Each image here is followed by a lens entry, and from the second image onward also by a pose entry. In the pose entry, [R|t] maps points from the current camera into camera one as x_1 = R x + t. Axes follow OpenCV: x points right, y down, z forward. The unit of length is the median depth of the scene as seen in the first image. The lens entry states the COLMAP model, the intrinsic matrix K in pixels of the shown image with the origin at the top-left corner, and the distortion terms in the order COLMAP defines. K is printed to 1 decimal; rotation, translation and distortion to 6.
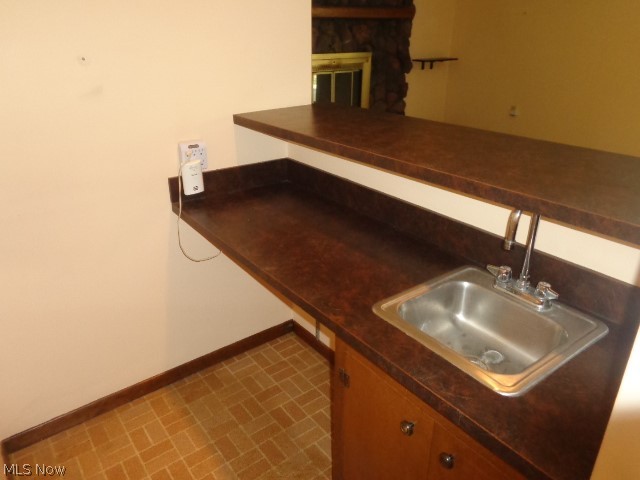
lens RADIAL K [[480.7, 0, 320.0], [0, 480.7, 240.0], [0, 0, 1]] dist [0.003315, -0.002490]
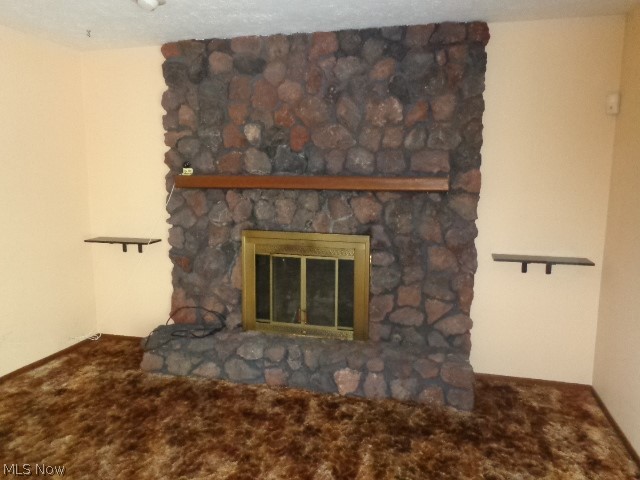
lens RADIAL K [[480.7, 0, 320.0], [0, 480.7, 240.0], [0, 0, 1]] dist [0.003315, -0.002490]
pose [[0.621872, 0.107429, -0.775715, 0.557519], [-0.334719, 0.931970, -0.139268, -0.256303], [0.707982, 0.346254, 0.615525, 0.515654]]
